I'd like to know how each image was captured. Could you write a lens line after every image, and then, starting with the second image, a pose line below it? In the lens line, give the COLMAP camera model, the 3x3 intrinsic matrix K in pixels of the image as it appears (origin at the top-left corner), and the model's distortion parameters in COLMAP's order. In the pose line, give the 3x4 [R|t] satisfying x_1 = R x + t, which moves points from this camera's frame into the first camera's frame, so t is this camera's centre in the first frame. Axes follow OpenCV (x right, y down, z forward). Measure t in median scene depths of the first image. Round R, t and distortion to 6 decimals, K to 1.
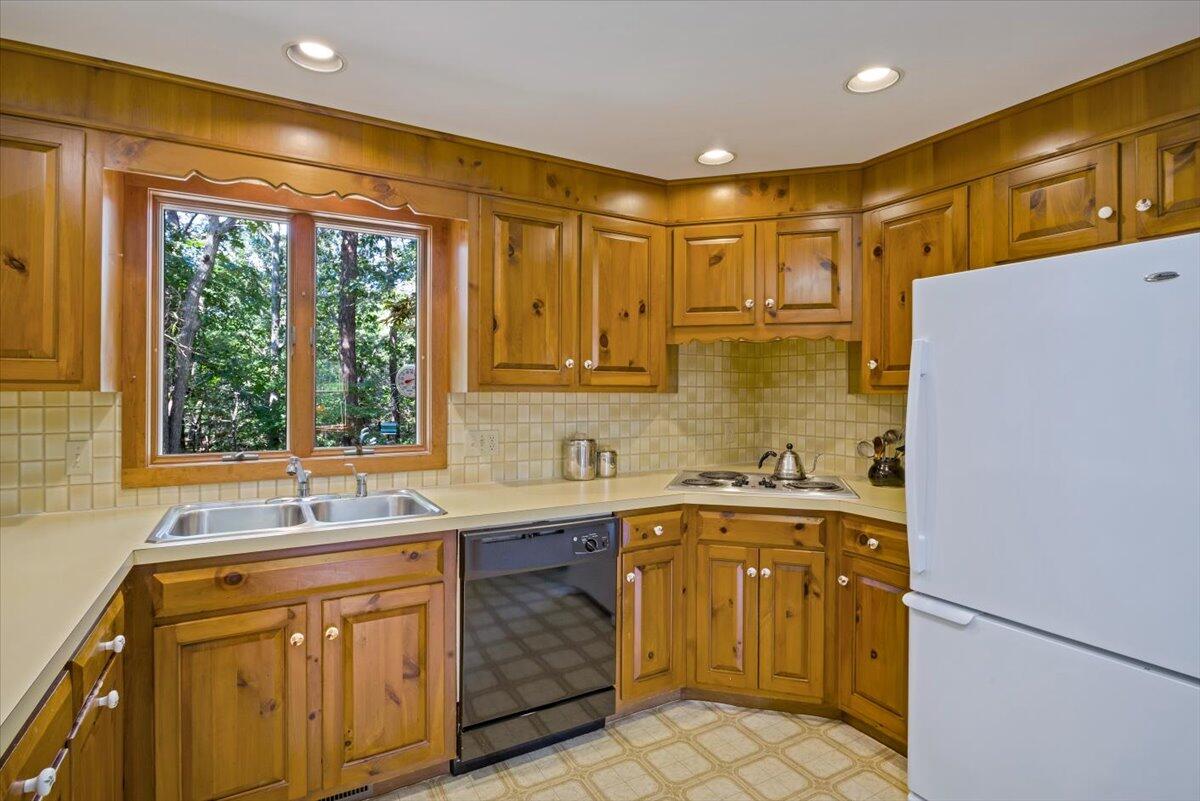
lens RADIAL K [[587.5, 0, 597.9], [0, 587.5, 394.0], [0, 0, 1]] dist [-0.014100, 0.000623]
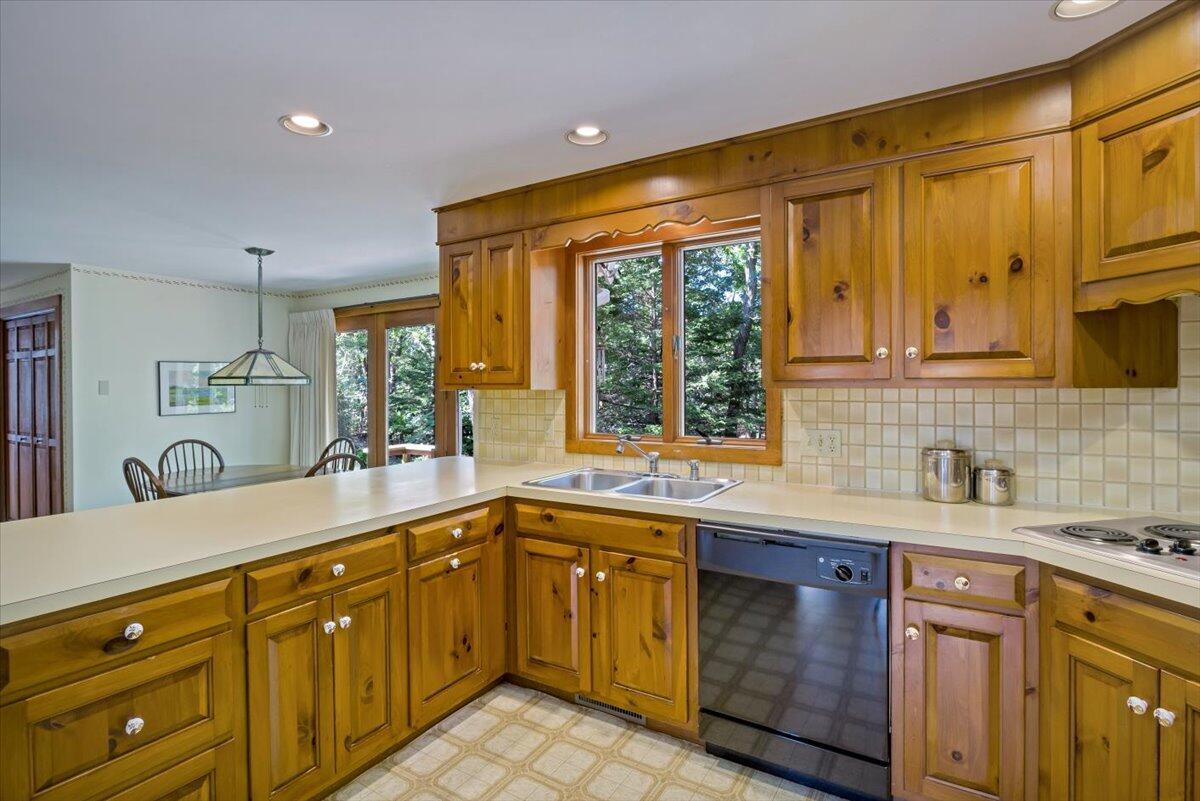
lens RADIAL K [[587.5, 0, 600.7], [0, 587.5, 392.1], [0, 0, 1]] dist [-0.014100, 0.000623]
pose [[0.480484, 0.001377, -0.877002, 0.482216], [0.004108, 0.999984, 0.003821, -0.002141], [0.876994, -0.005439, 0.480471, 0.267492]]
